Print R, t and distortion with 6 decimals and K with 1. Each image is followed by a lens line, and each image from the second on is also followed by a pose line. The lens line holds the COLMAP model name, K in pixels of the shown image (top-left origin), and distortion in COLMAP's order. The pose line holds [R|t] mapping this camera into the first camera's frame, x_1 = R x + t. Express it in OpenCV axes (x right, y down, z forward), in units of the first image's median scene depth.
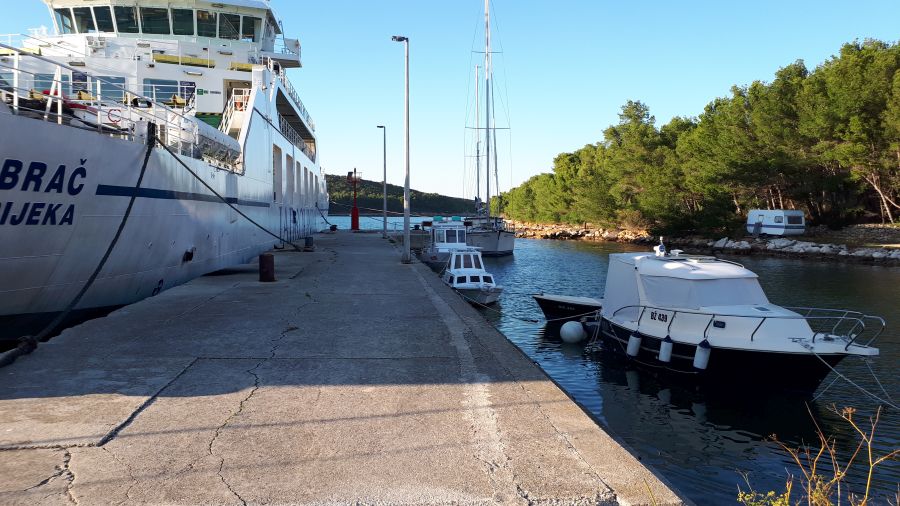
lens RADIAL K [[712.2, 0, 450.0], [0, 712.2, 253.0], [0, 0, 1]] dist [-0.005047, -0.010004]
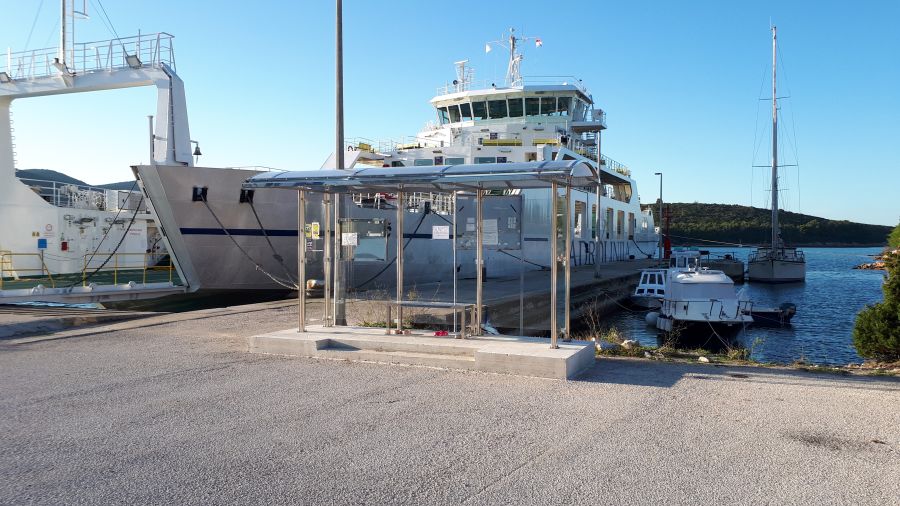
lens RADIAL K [[712.2, 0, 450.0], [0, 712.2, 253.0], [0, 0, 1]] dist [-0.005047, -0.010004]
pose [[0.852728, -0.005702, -0.522324, 0.231396], [-0.017308, 0.999083, -0.039162, 0.012593], [0.522068, 0.042435, 0.851847, -0.226266]]
